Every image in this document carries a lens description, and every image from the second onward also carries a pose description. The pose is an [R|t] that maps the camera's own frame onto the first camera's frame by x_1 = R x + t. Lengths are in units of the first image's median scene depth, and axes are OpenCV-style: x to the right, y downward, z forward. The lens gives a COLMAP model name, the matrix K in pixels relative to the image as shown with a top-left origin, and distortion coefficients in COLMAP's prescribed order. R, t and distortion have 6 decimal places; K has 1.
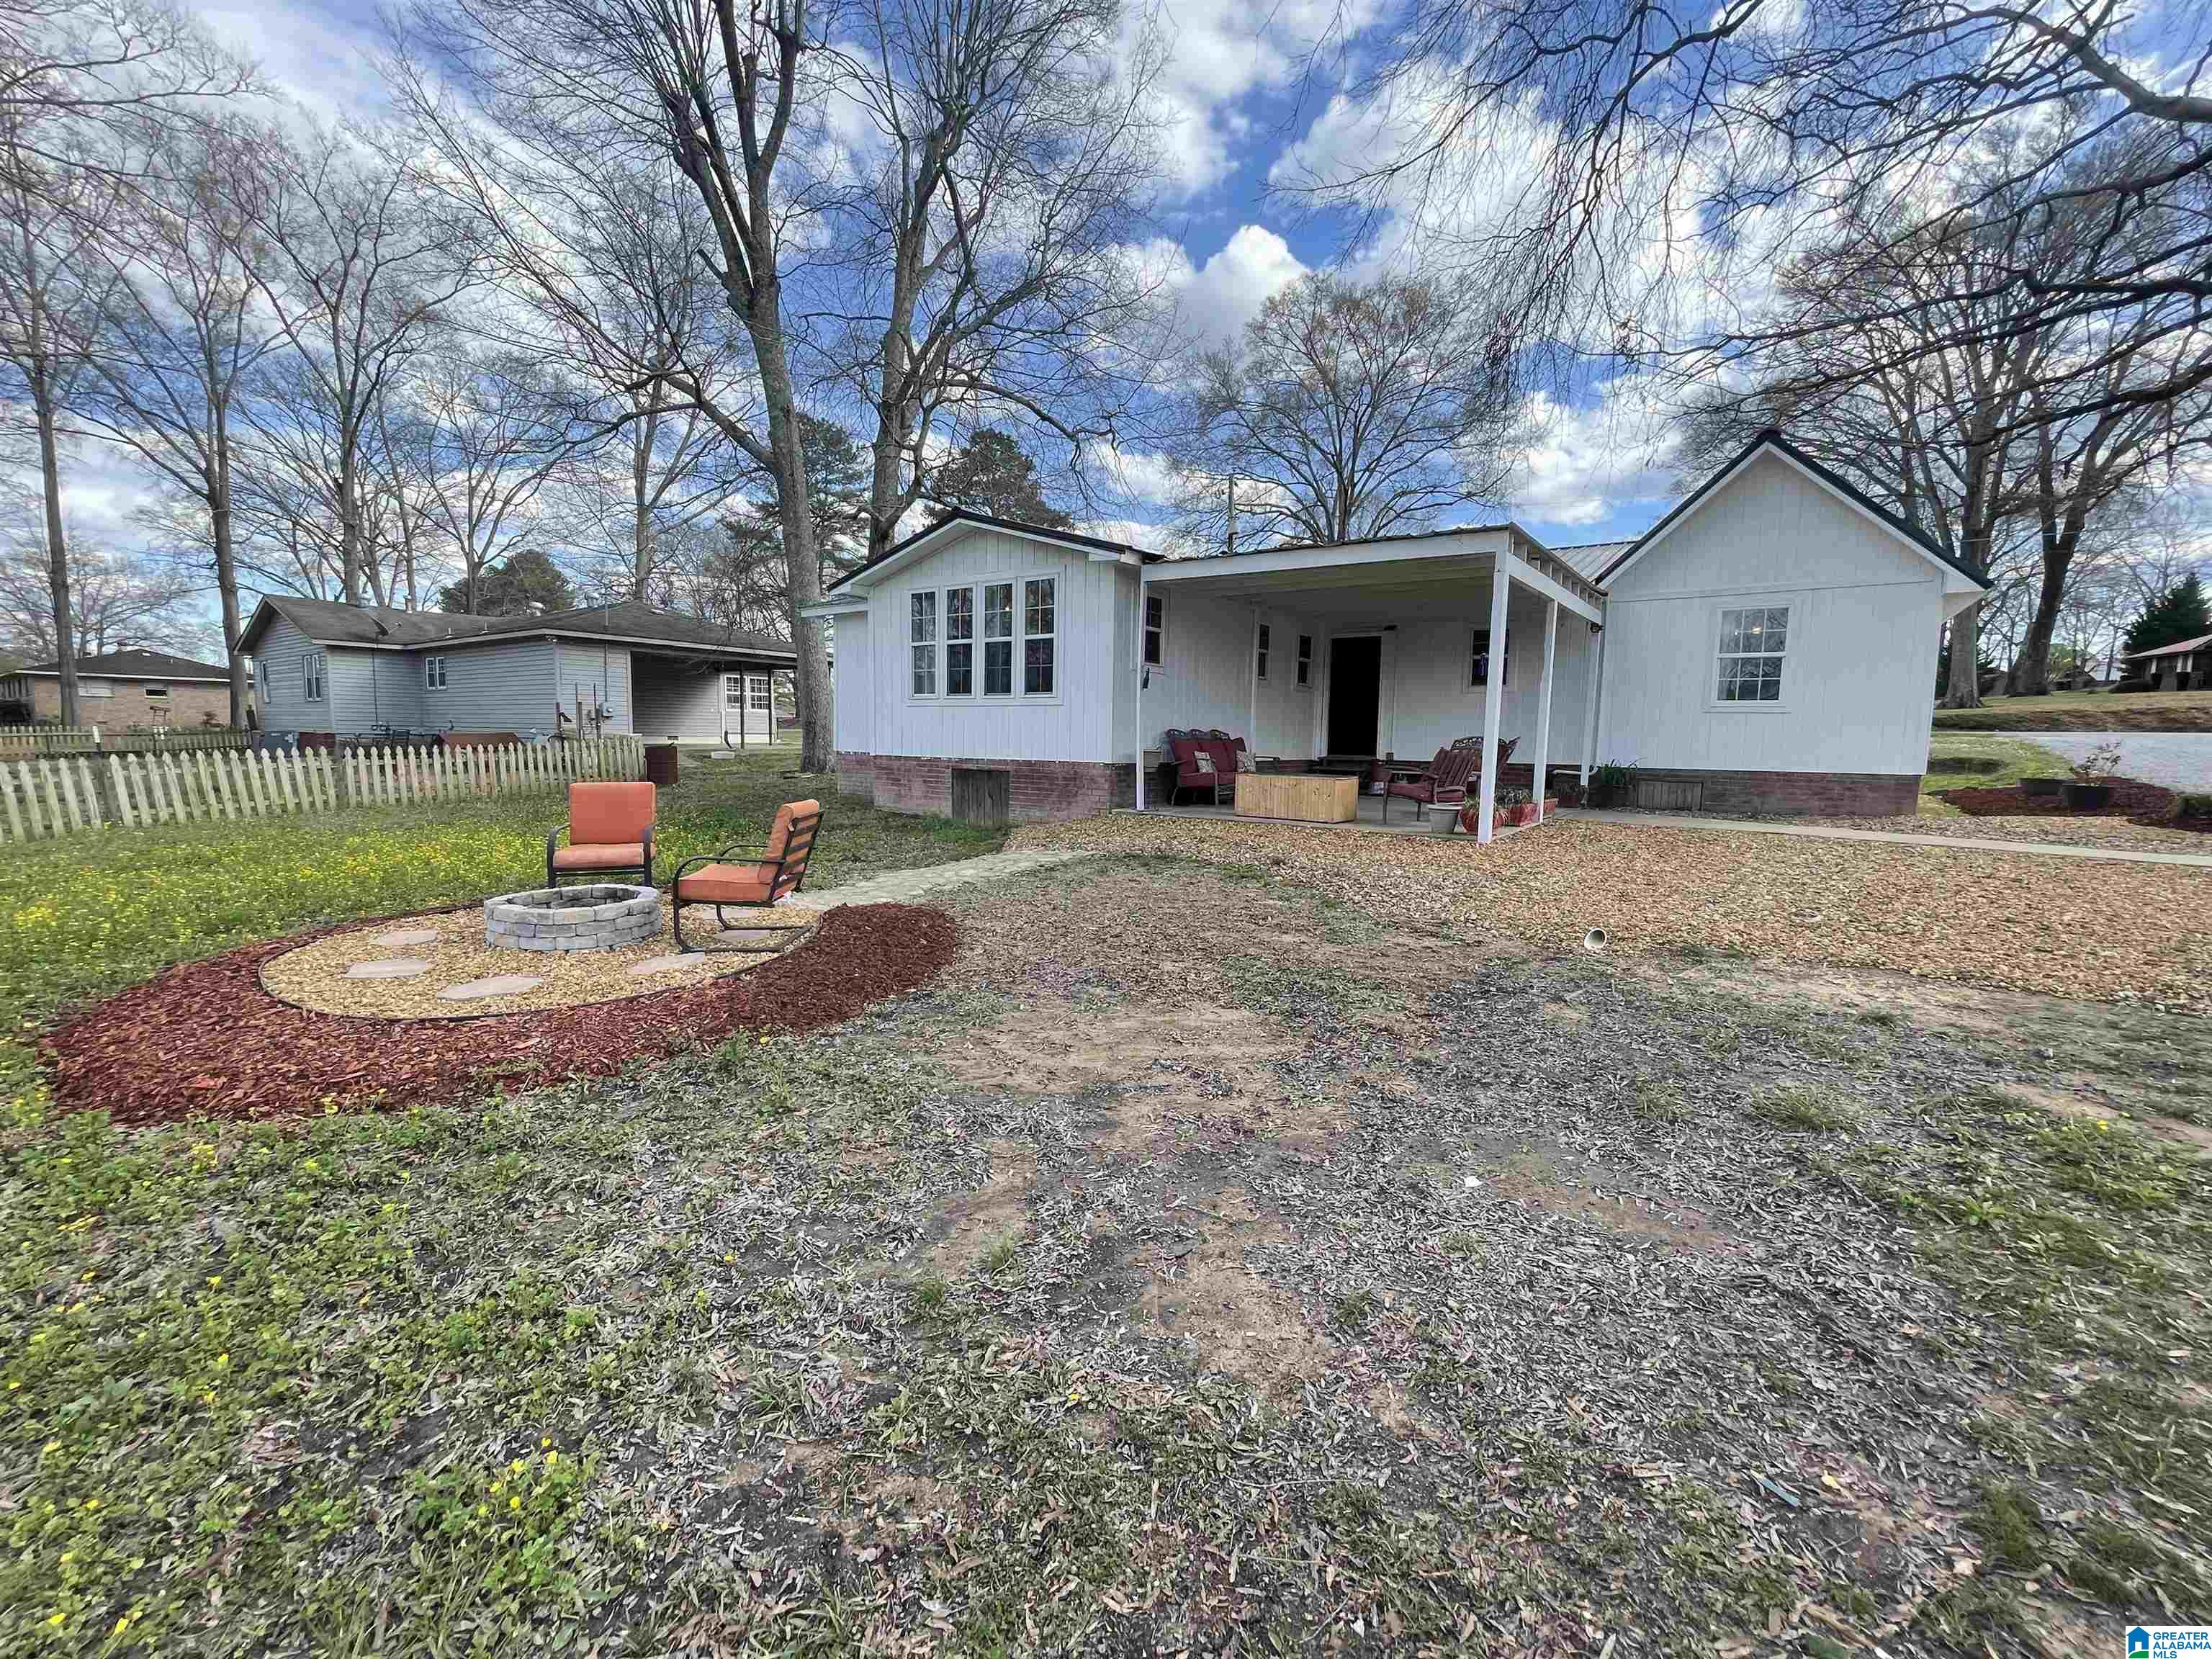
lens RADIAL K [[909.1, 0, 1102.0], [0, 909.1, 826.8], [0, 0, 1]] dist [-0.001152, 0.000267]
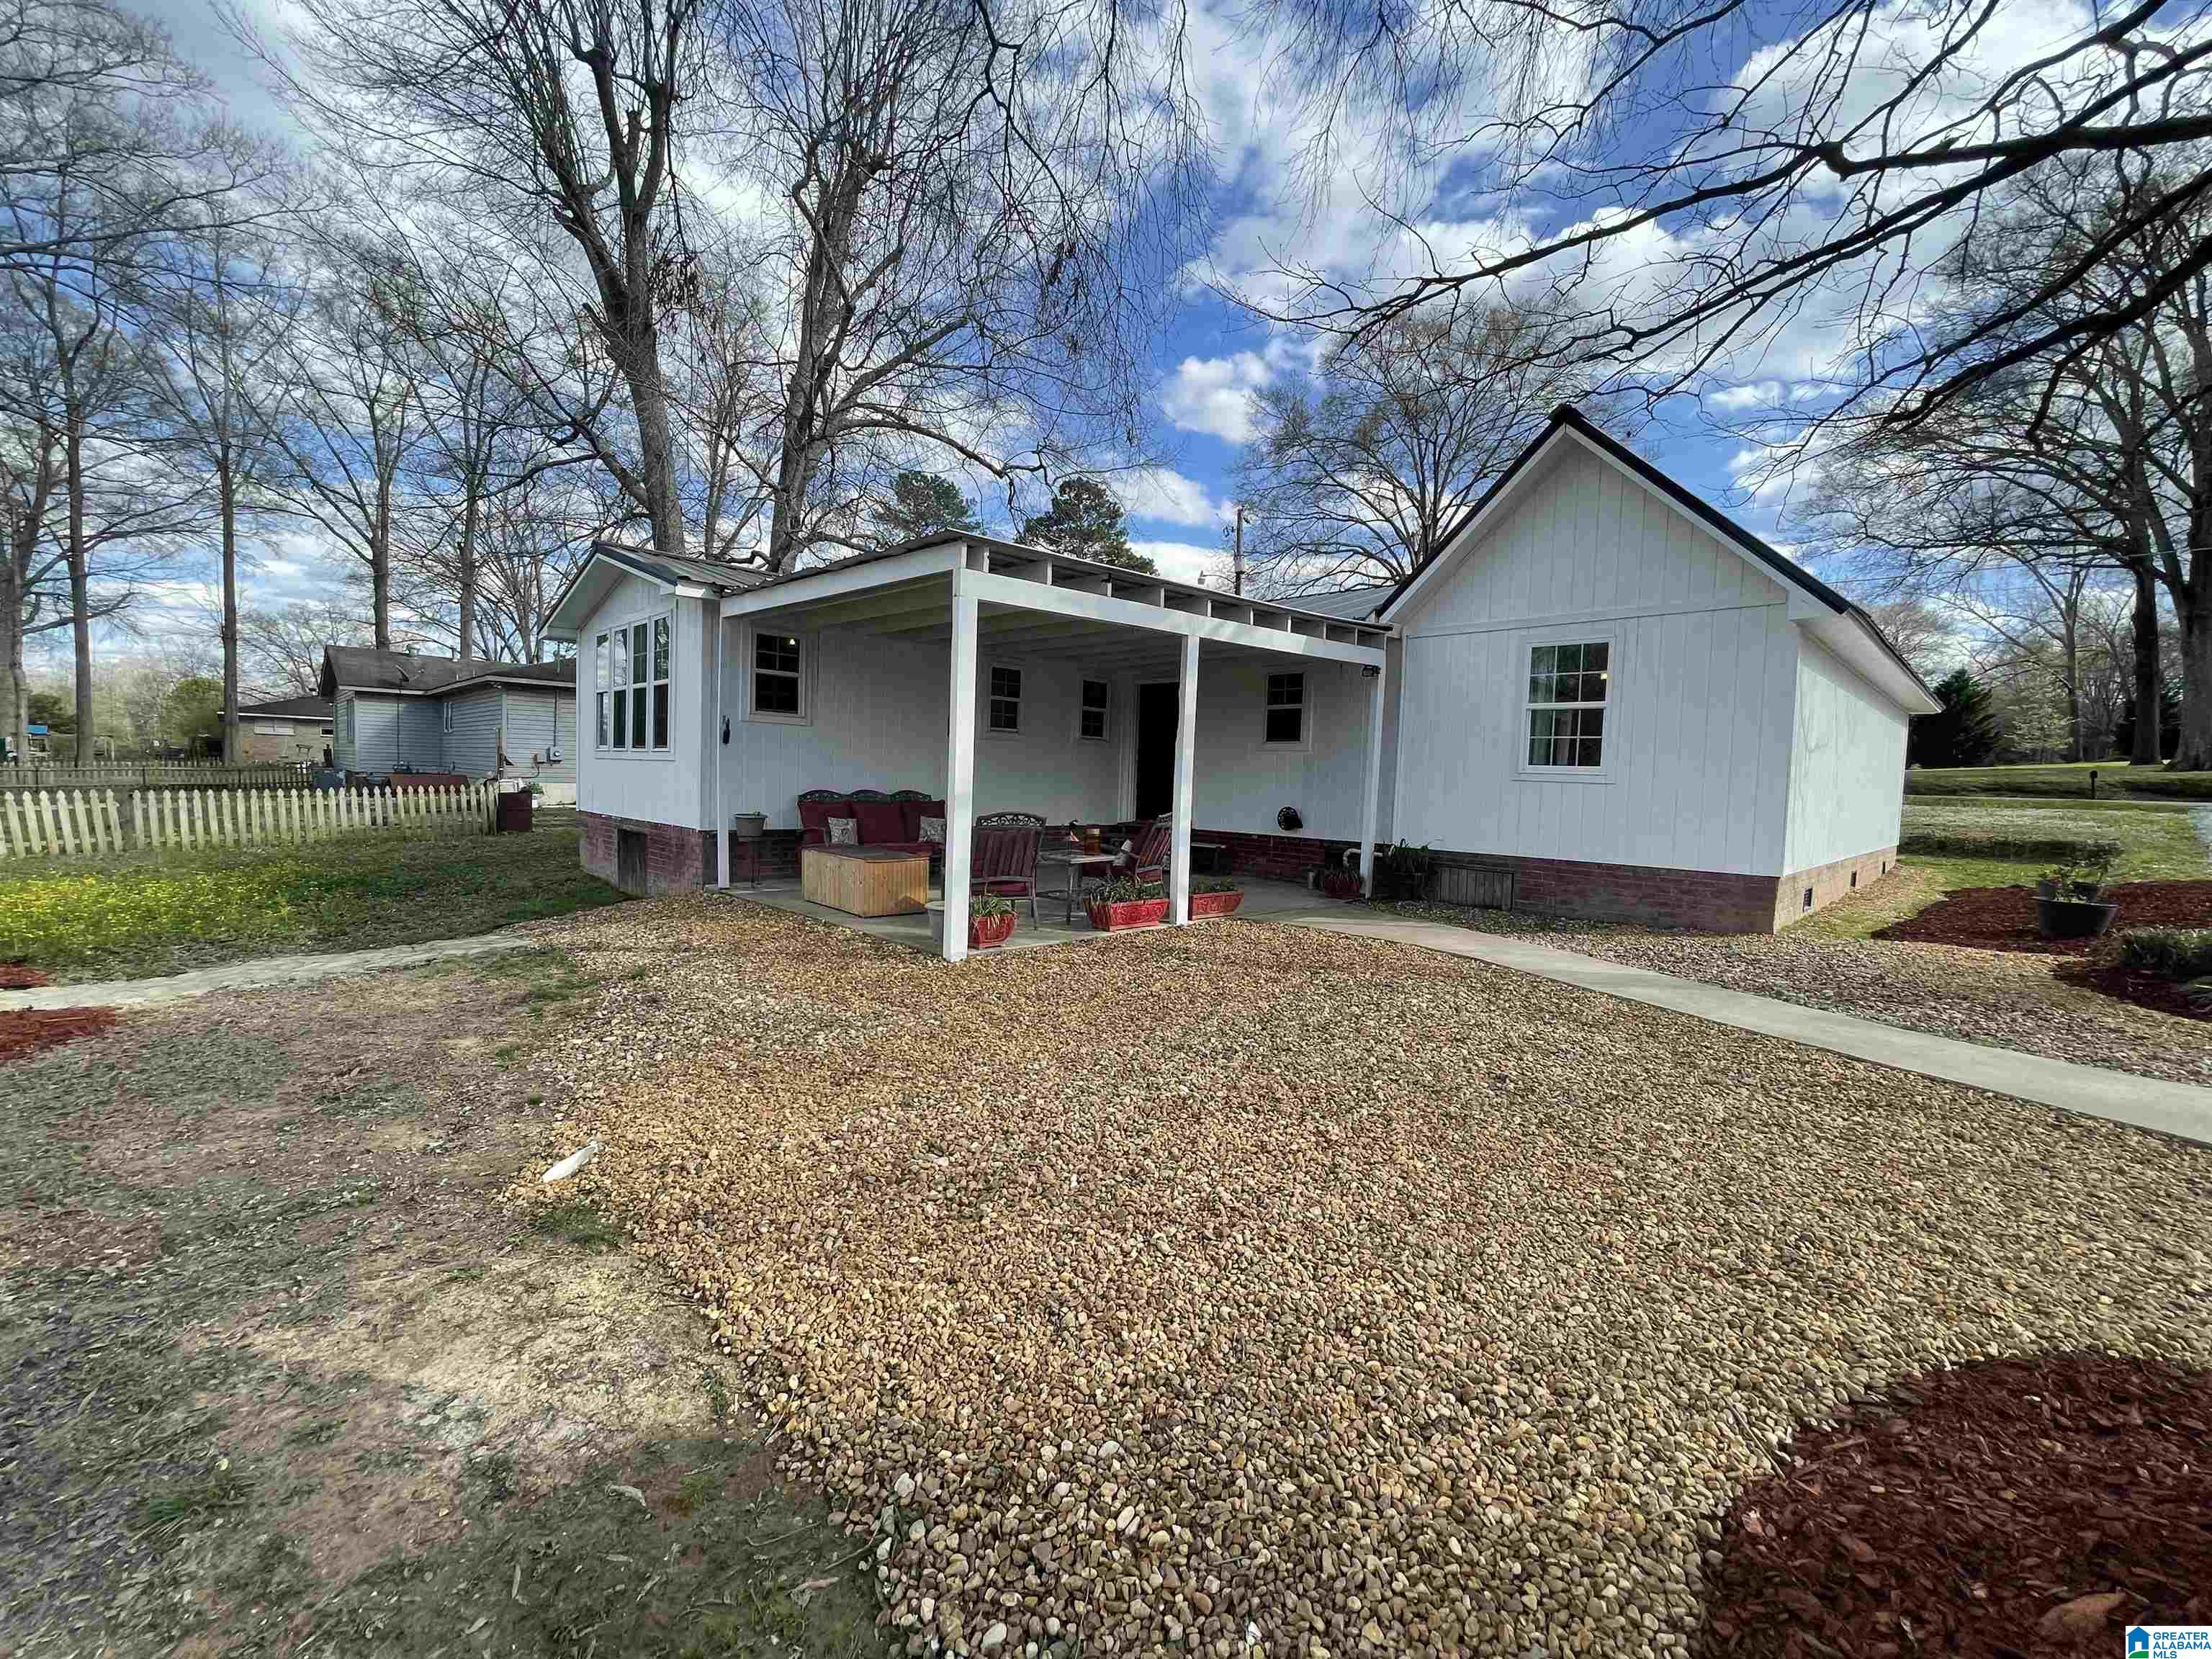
lens RADIAL K [[904.3, 0, 1102.0], [0, 904.3, 825.2], [0, 0, 1]] dist [-0.000973, 0.000449]
pose [[0.984788, 0.025641, -0.171860, 0.387231], [-0.034097, 0.998340, -0.046429, -0.035899], [0.170384, 0.051582, 0.984027, 0.172863]]
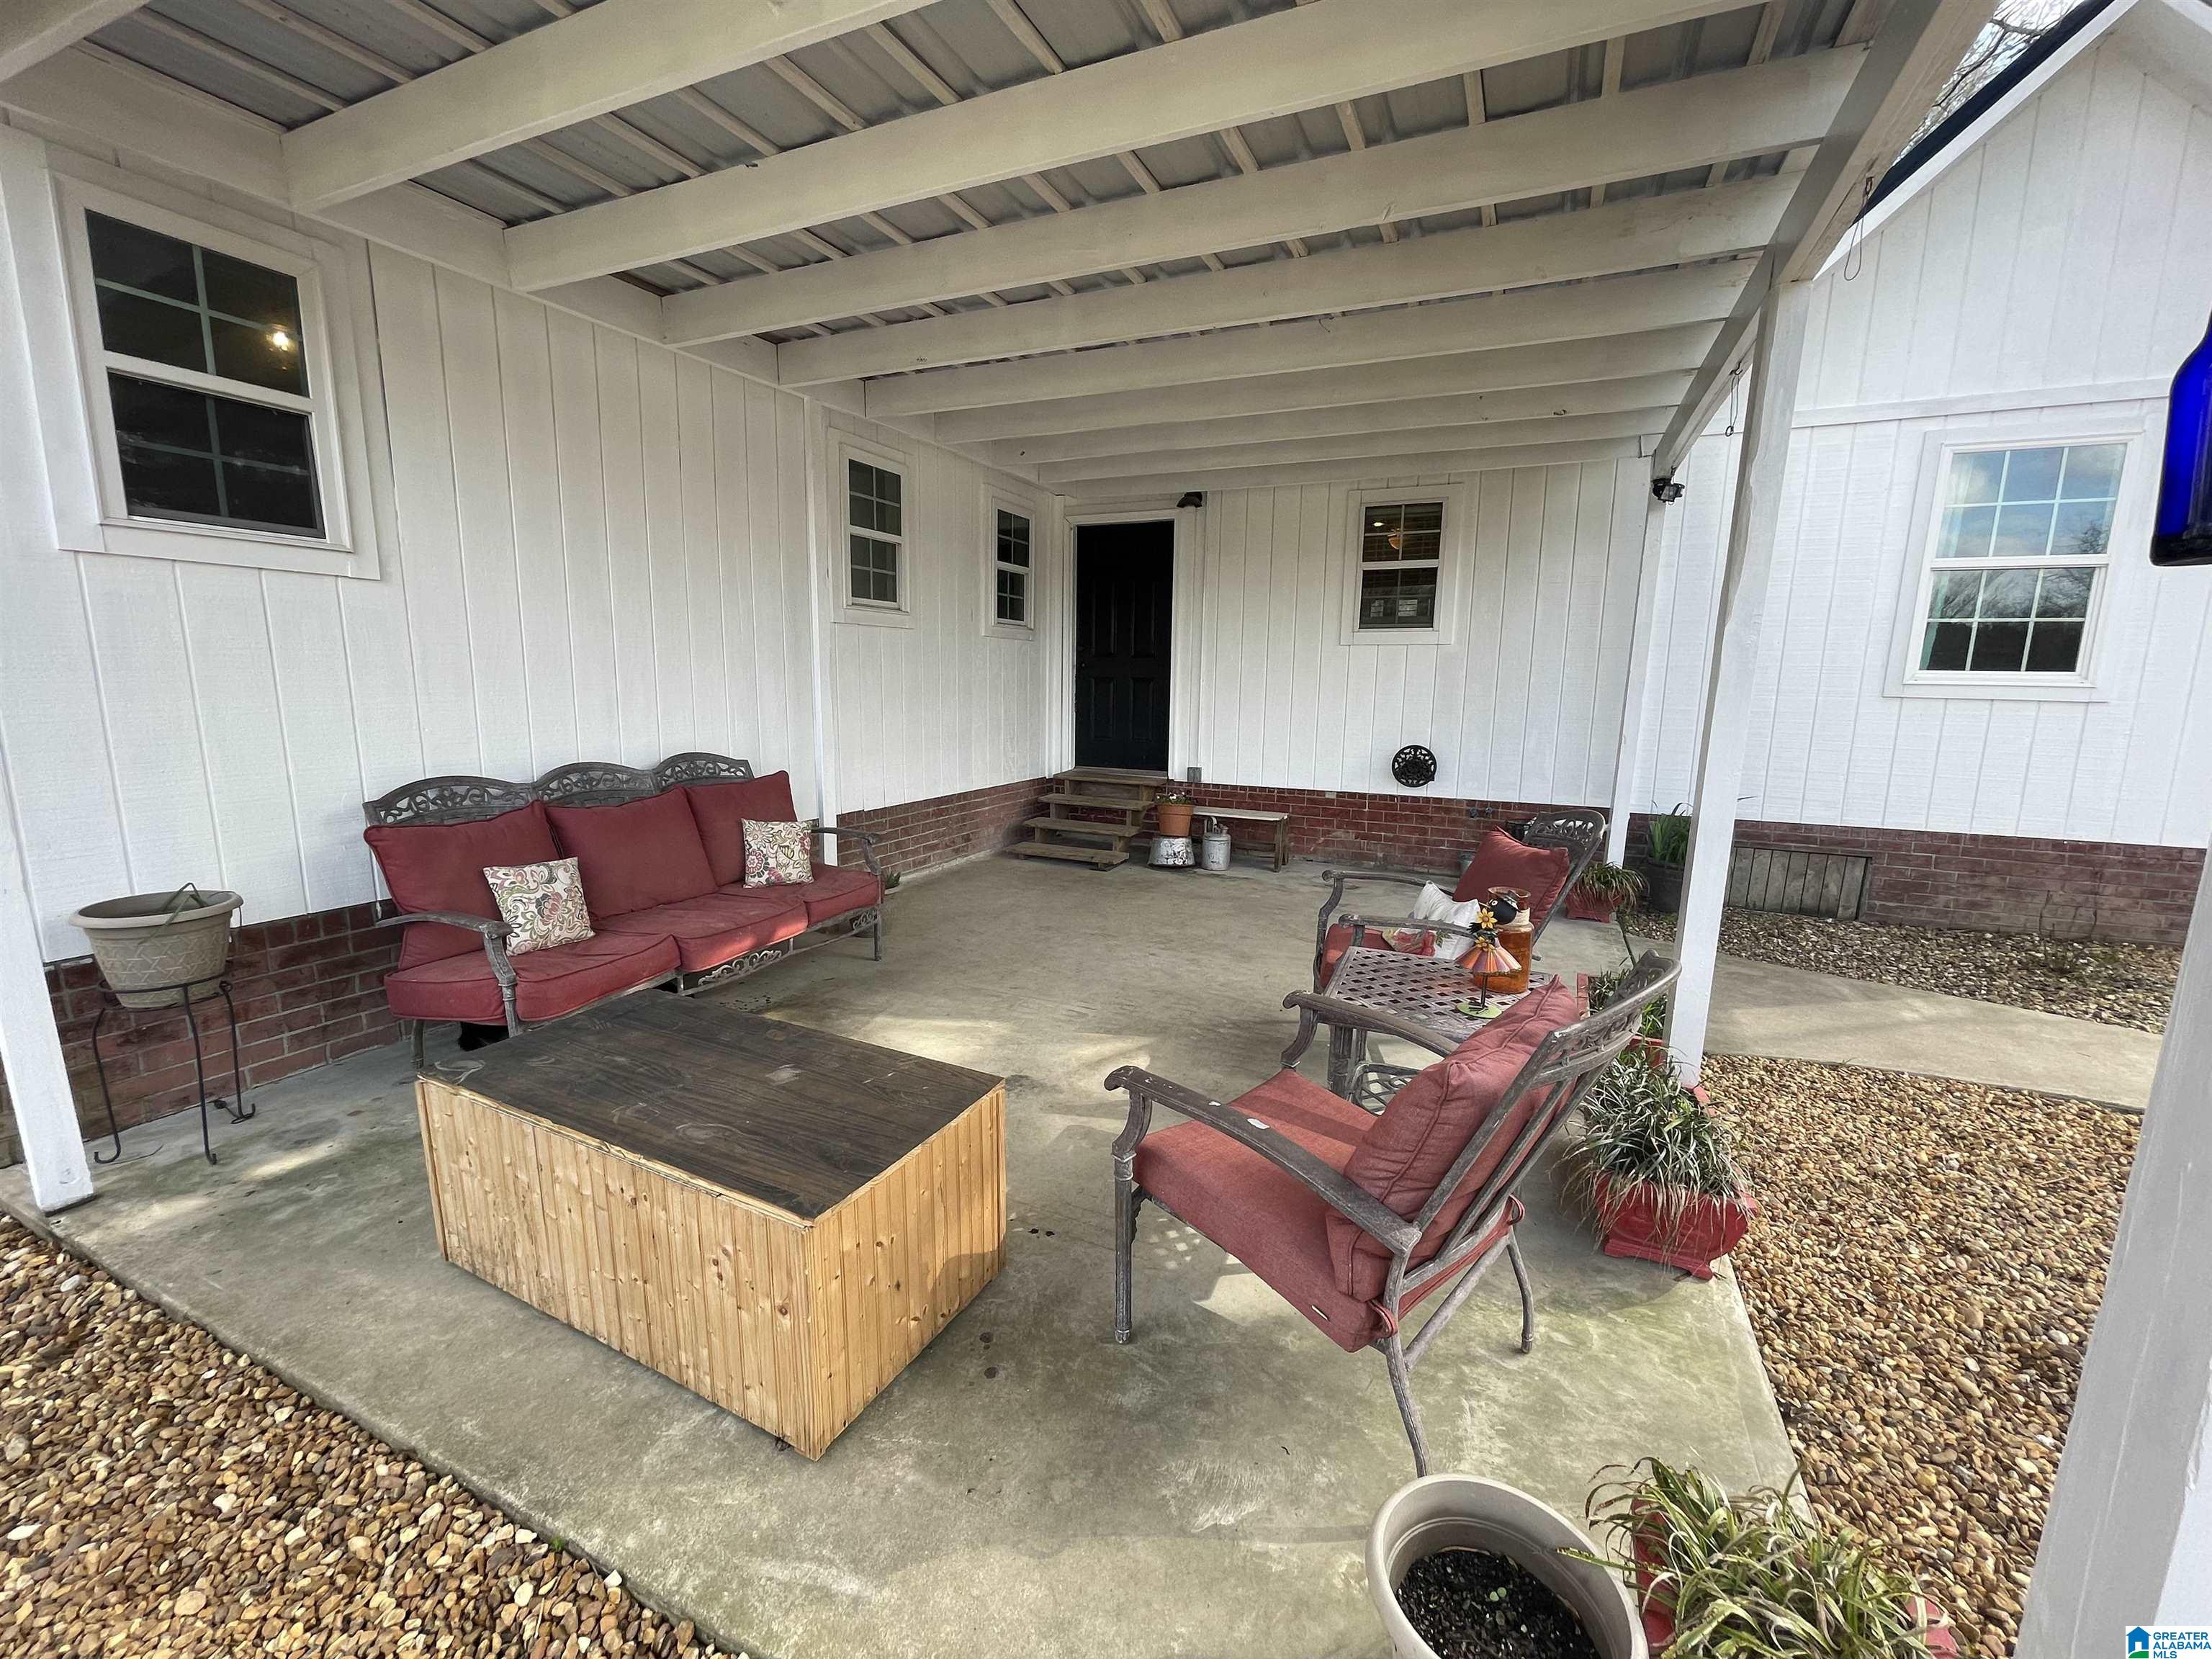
lens RADIAL K [[904.3, 0, 1102.0], [0, 904.3, 825.2], [0, 0, 1]] dist [-0.000973, 0.000449]
pose [[0.982884, -0.032531, 0.181328, 0.184095], [0.019983, 0.997304, 0.070601, -0.087418], [-0.183136, -0.065769, 0.980885, 0.547477]]
